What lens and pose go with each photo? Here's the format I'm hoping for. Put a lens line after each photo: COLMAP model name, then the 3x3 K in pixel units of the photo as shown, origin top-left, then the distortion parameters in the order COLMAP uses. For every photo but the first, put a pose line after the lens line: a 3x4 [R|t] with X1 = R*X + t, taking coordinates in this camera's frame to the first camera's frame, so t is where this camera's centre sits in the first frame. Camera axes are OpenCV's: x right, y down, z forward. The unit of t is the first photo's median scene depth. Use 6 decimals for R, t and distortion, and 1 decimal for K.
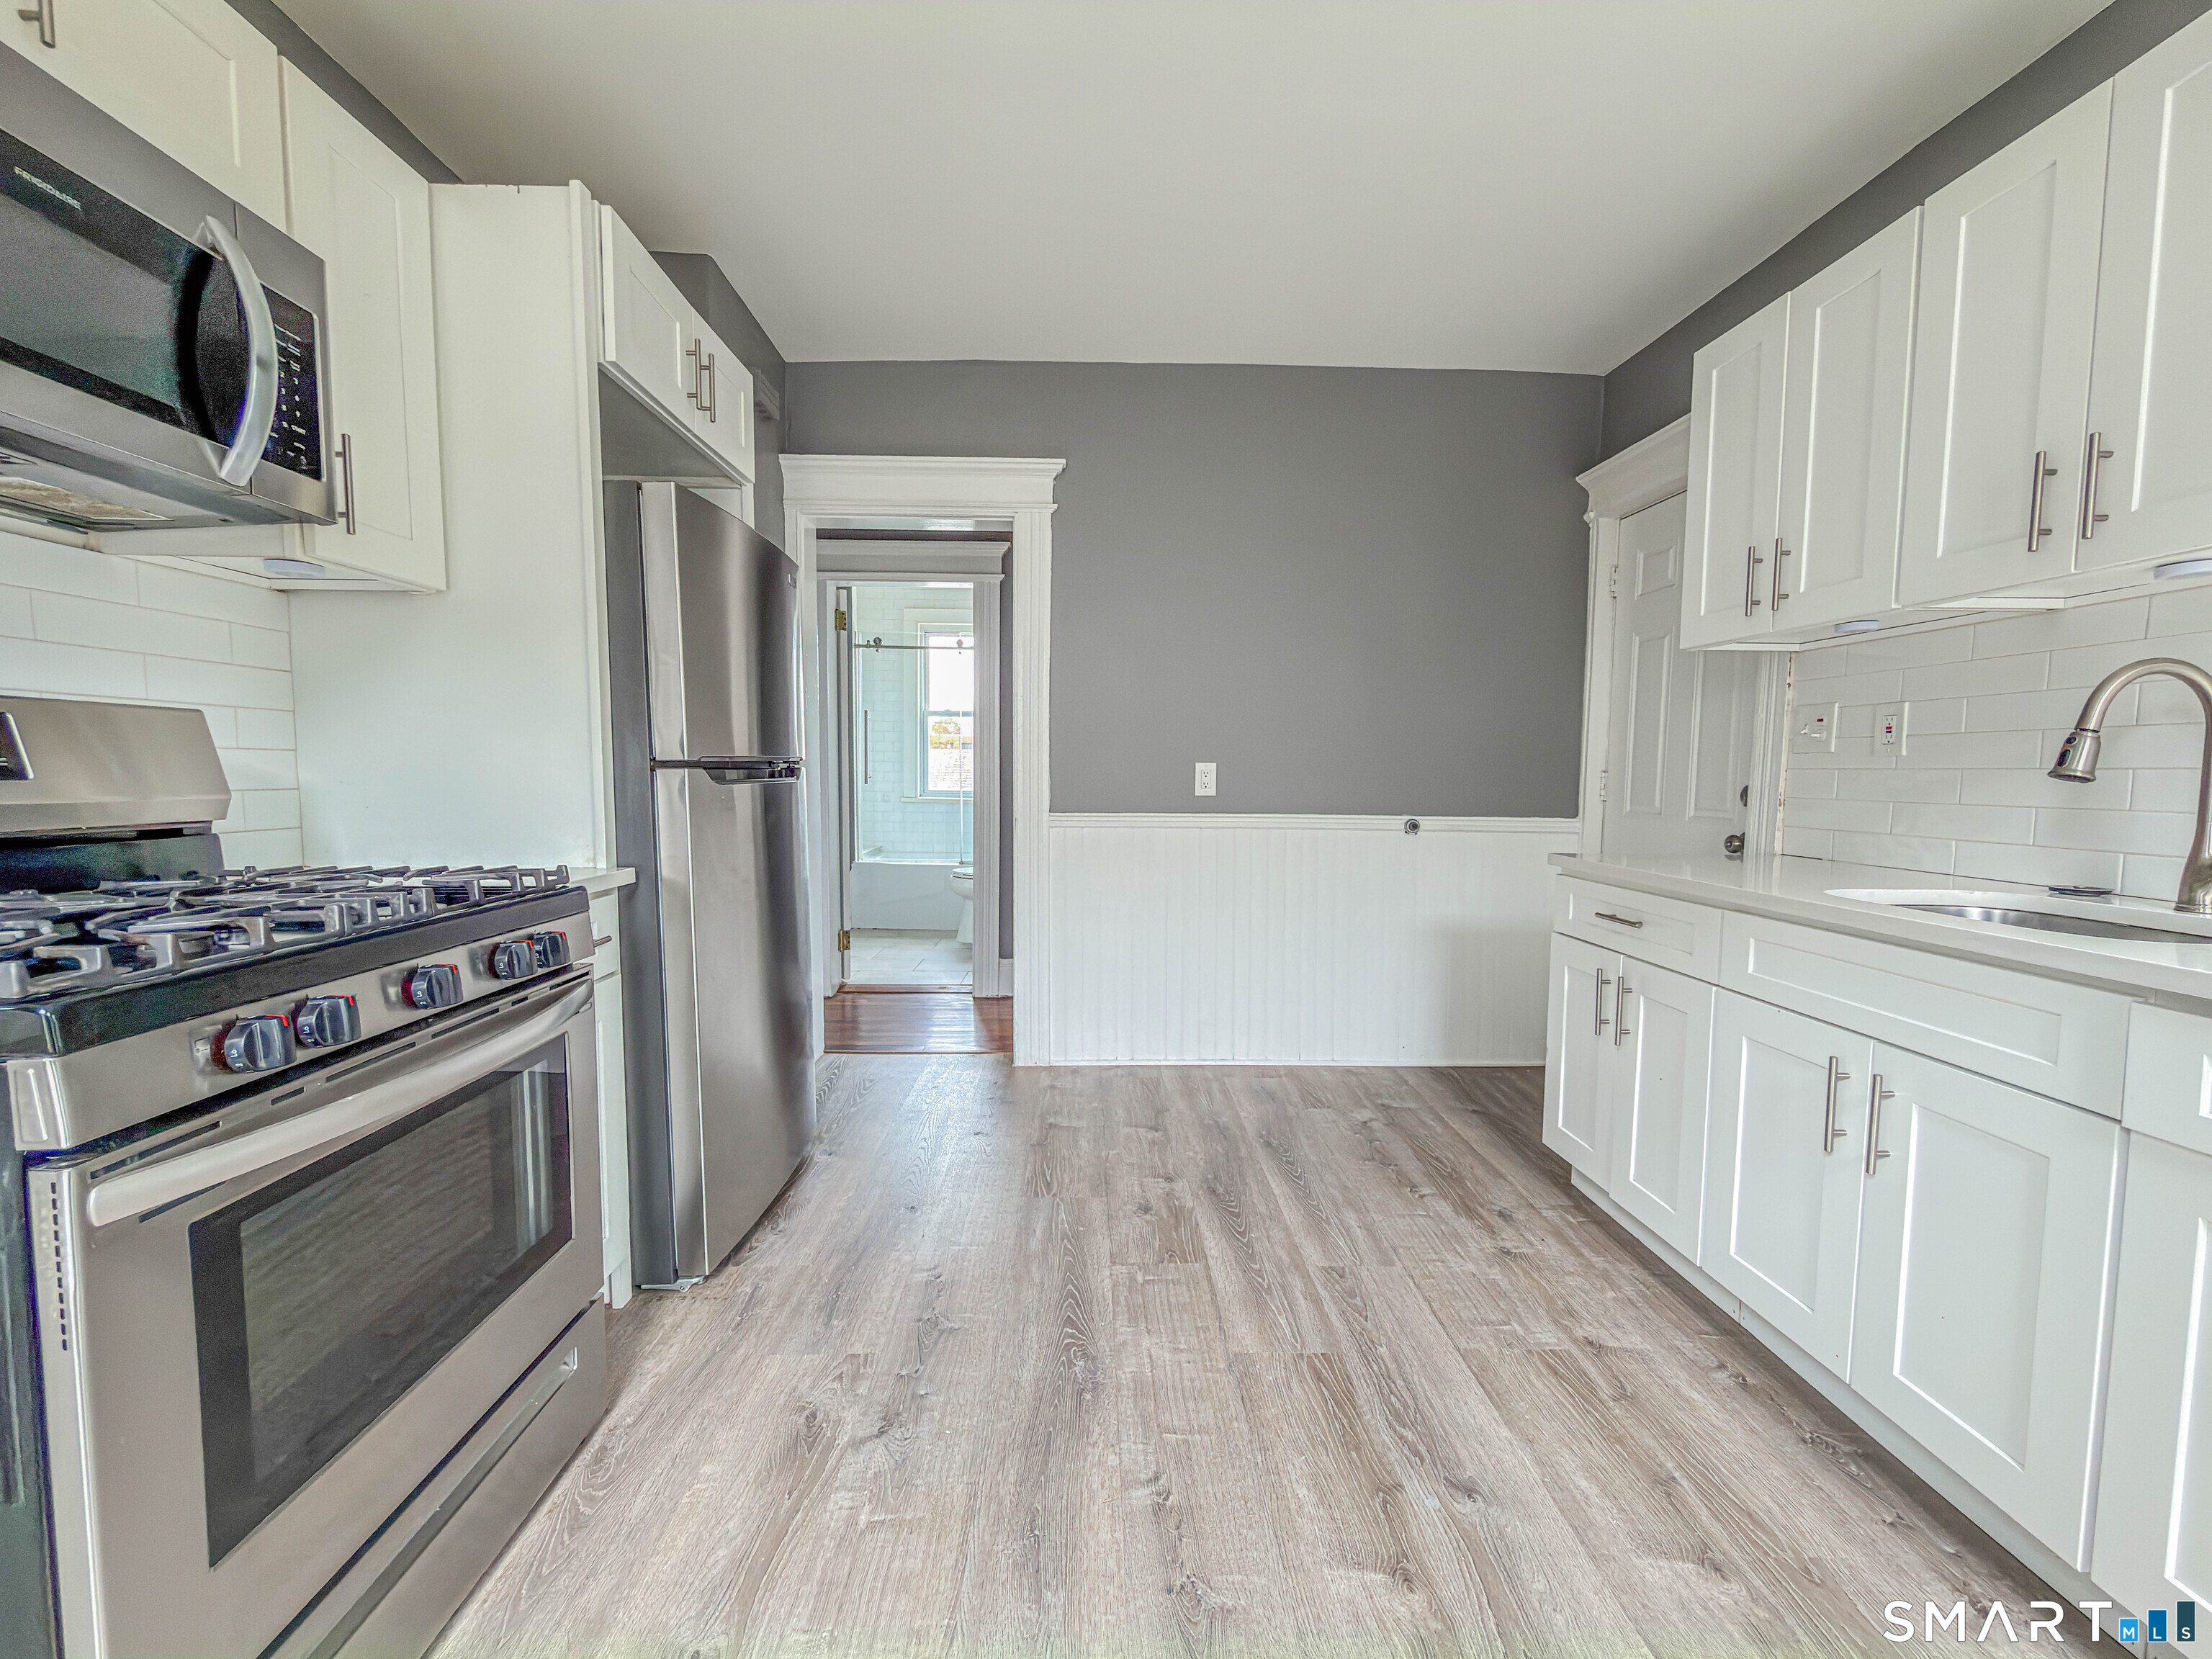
lens RADIAL K [[900.6, 0, 1110.1], [0, 900.6, 834.7], [0, 0, 1]] dist [0.000786, -0.000403]
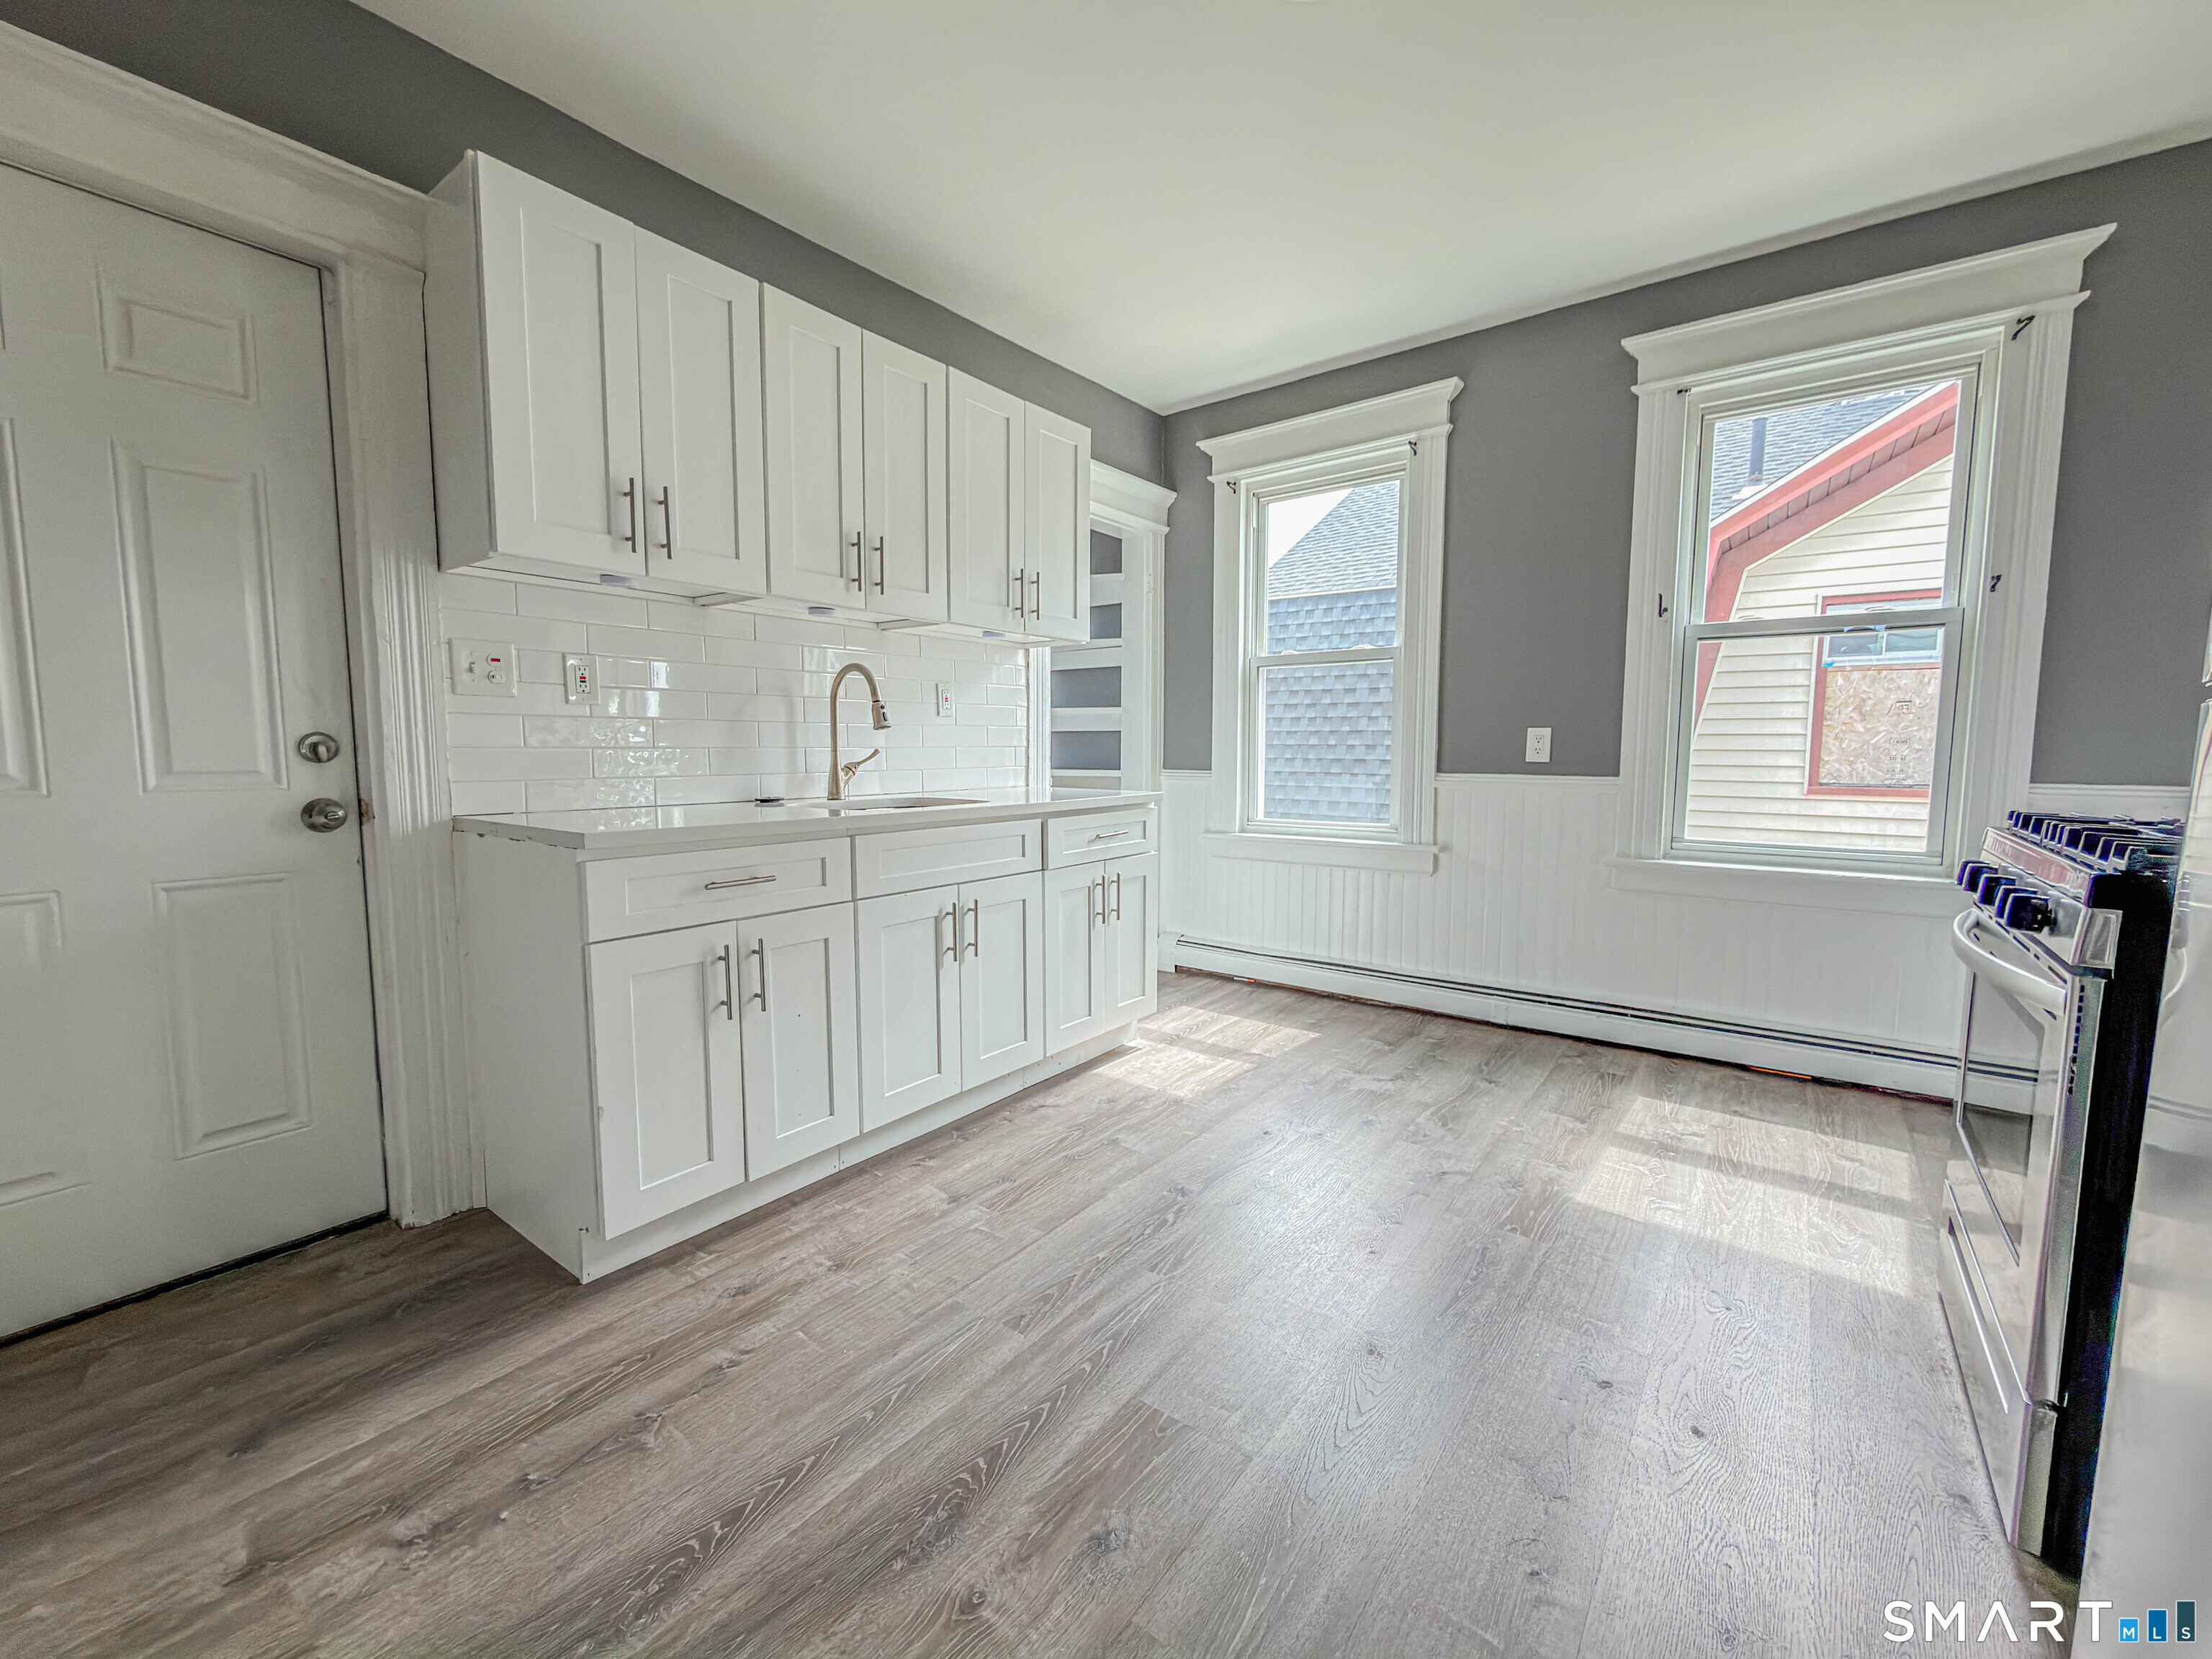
lens RADIAL K [[900.6, 0, 1117.2], [0, 900.6, 829.3], [0, 0, 1]] dist [0.000786, -0.000403]
pose [[-0.788272, -0.065978, 0.611780, -0.281933], [0.032793, 0.988317, 0.148839, -0.078485], [-0.614453, 0.137388, -0.776899, 1.447971]]
